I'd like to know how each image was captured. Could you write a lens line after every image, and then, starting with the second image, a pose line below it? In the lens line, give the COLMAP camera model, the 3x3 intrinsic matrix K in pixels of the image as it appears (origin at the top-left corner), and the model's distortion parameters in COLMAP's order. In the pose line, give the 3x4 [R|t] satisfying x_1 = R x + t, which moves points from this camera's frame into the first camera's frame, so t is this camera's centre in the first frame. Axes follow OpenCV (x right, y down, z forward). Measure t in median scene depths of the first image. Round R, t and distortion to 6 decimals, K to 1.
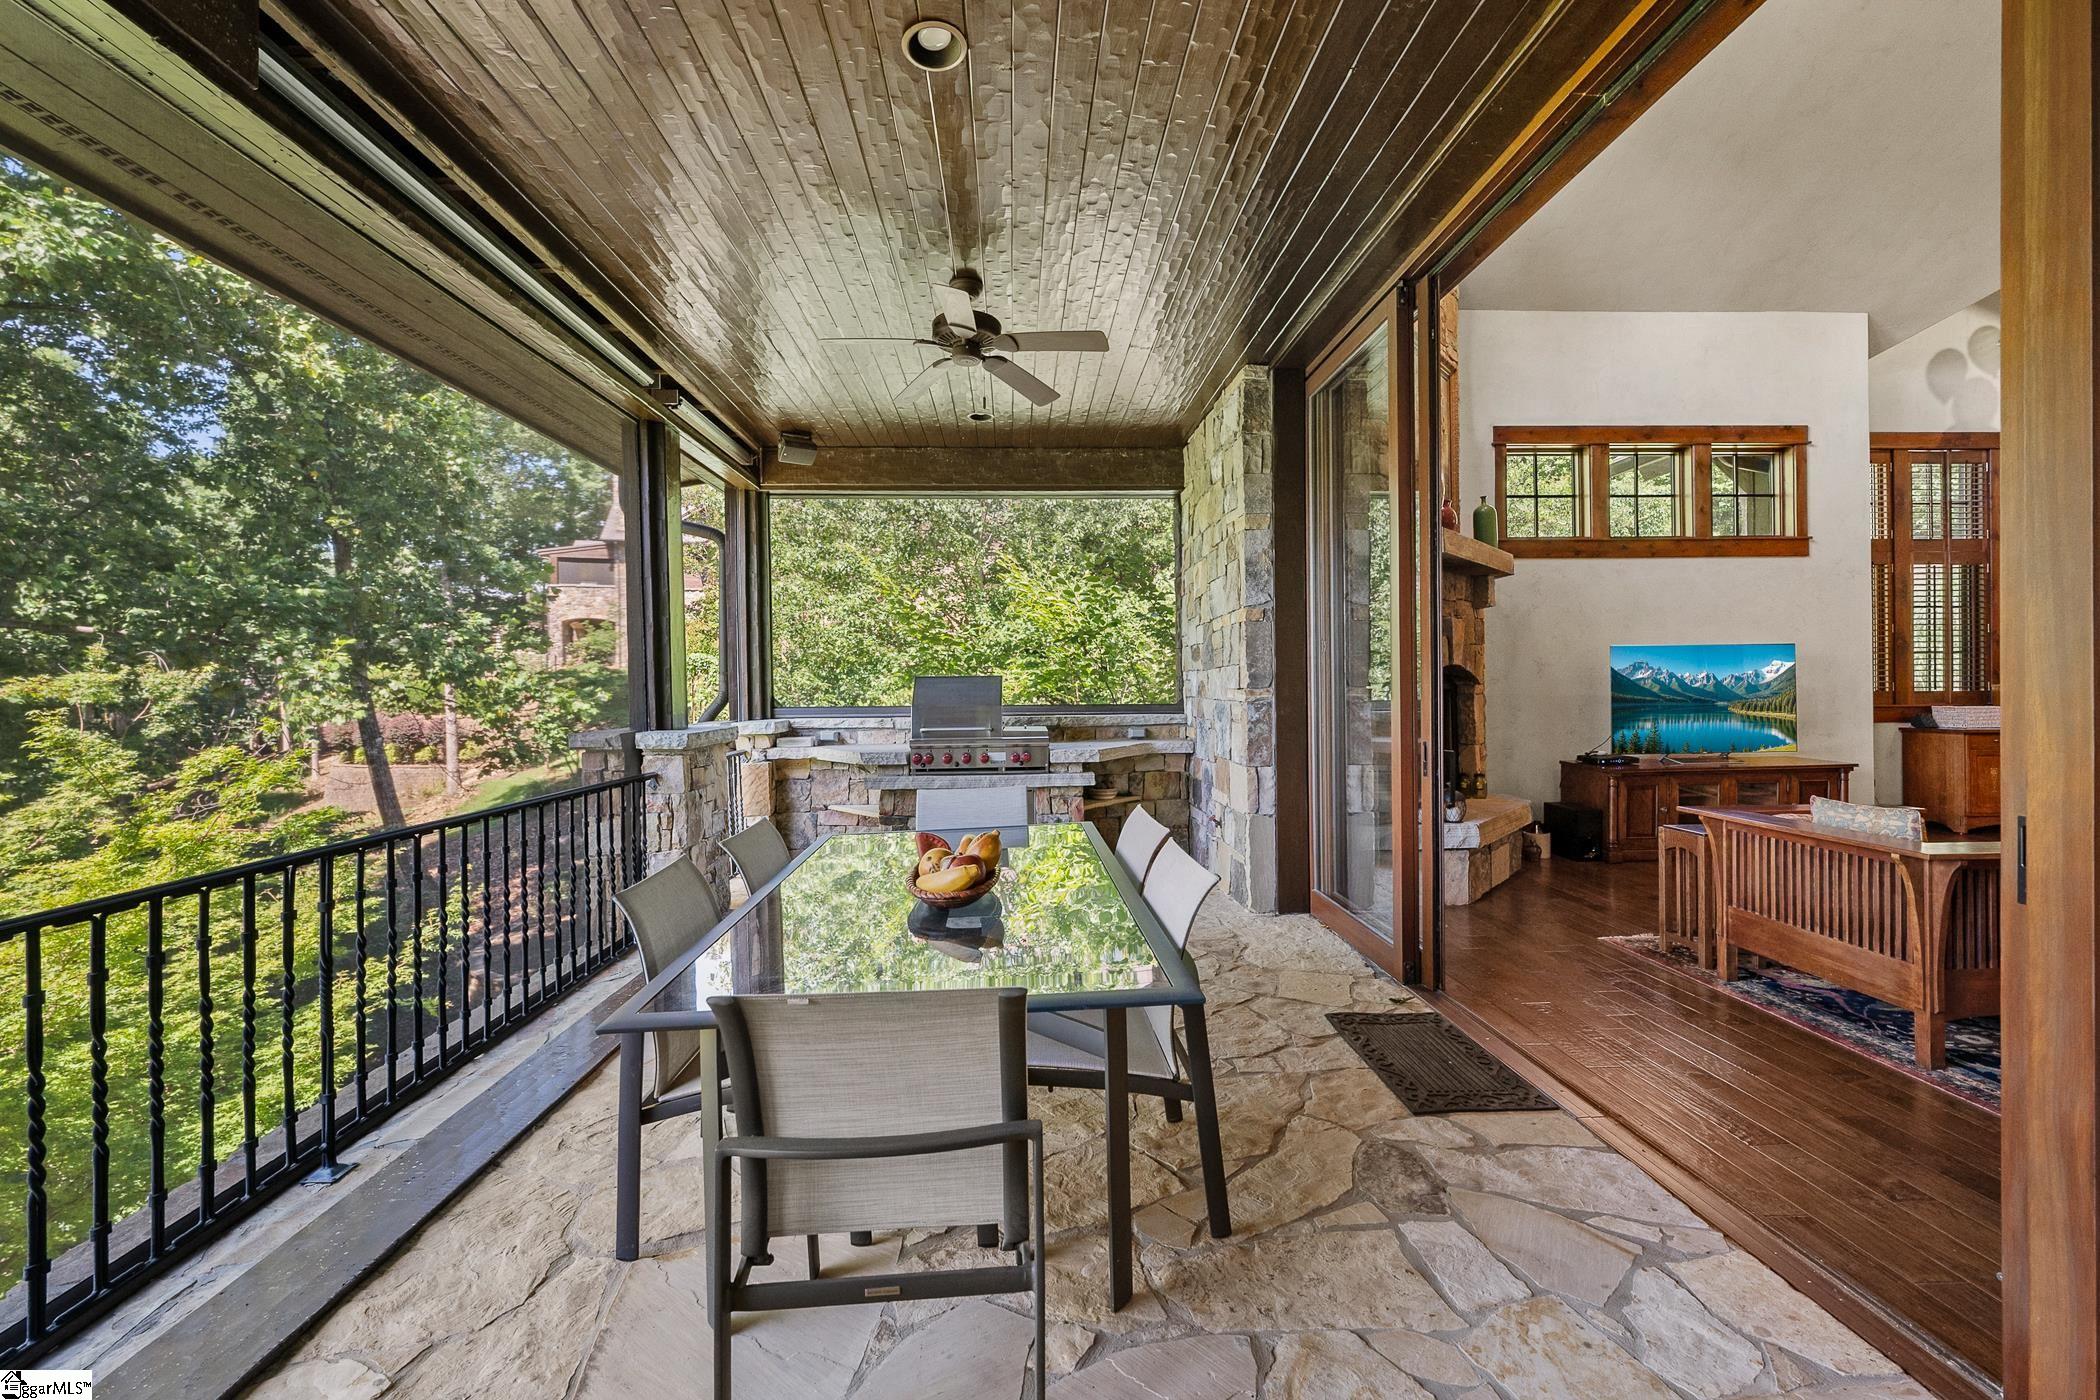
lens RADIAL K [[836.0, 0, 1055.1], [0, 836.0, 688.5], [0, 0, 1]] dist [-0.000102, 0.000057]
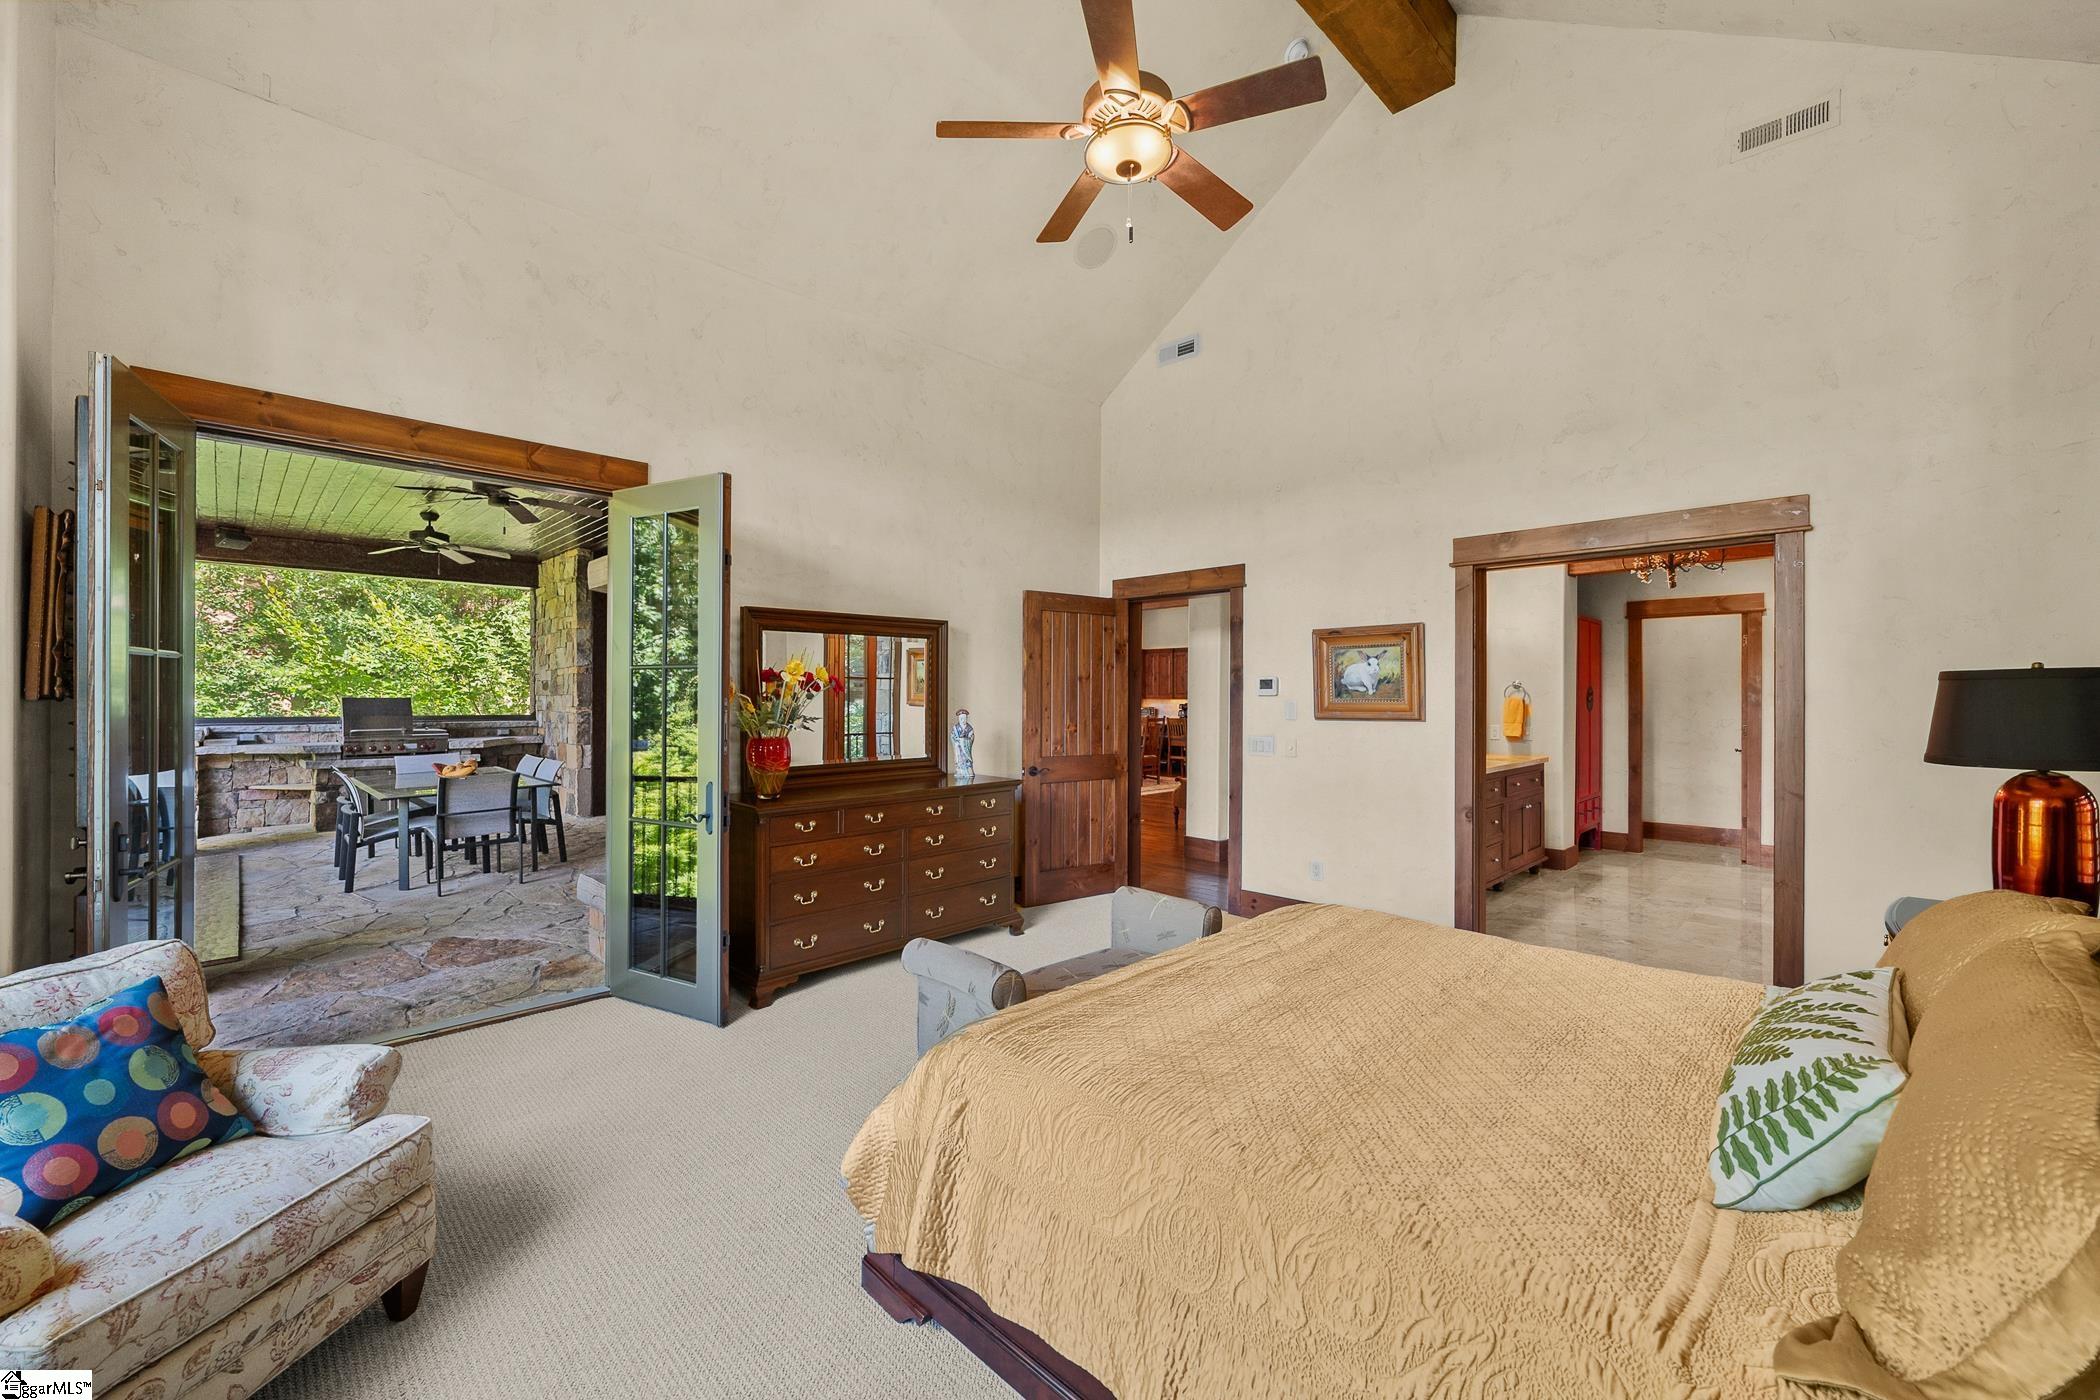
lens RADIAL K [[836.0, 0, 1049.5], [0, 836.0, 692.1], [0, 0, 1]] dist [-0.000102, 0.000057]
pose [[0.743717, 0.012345, 0.668381, -0.222139], [-0.008713, 0.999924, -0.008773, -0.022285], [-0.668438, 0.000701, 0.743768, -1.033739]]
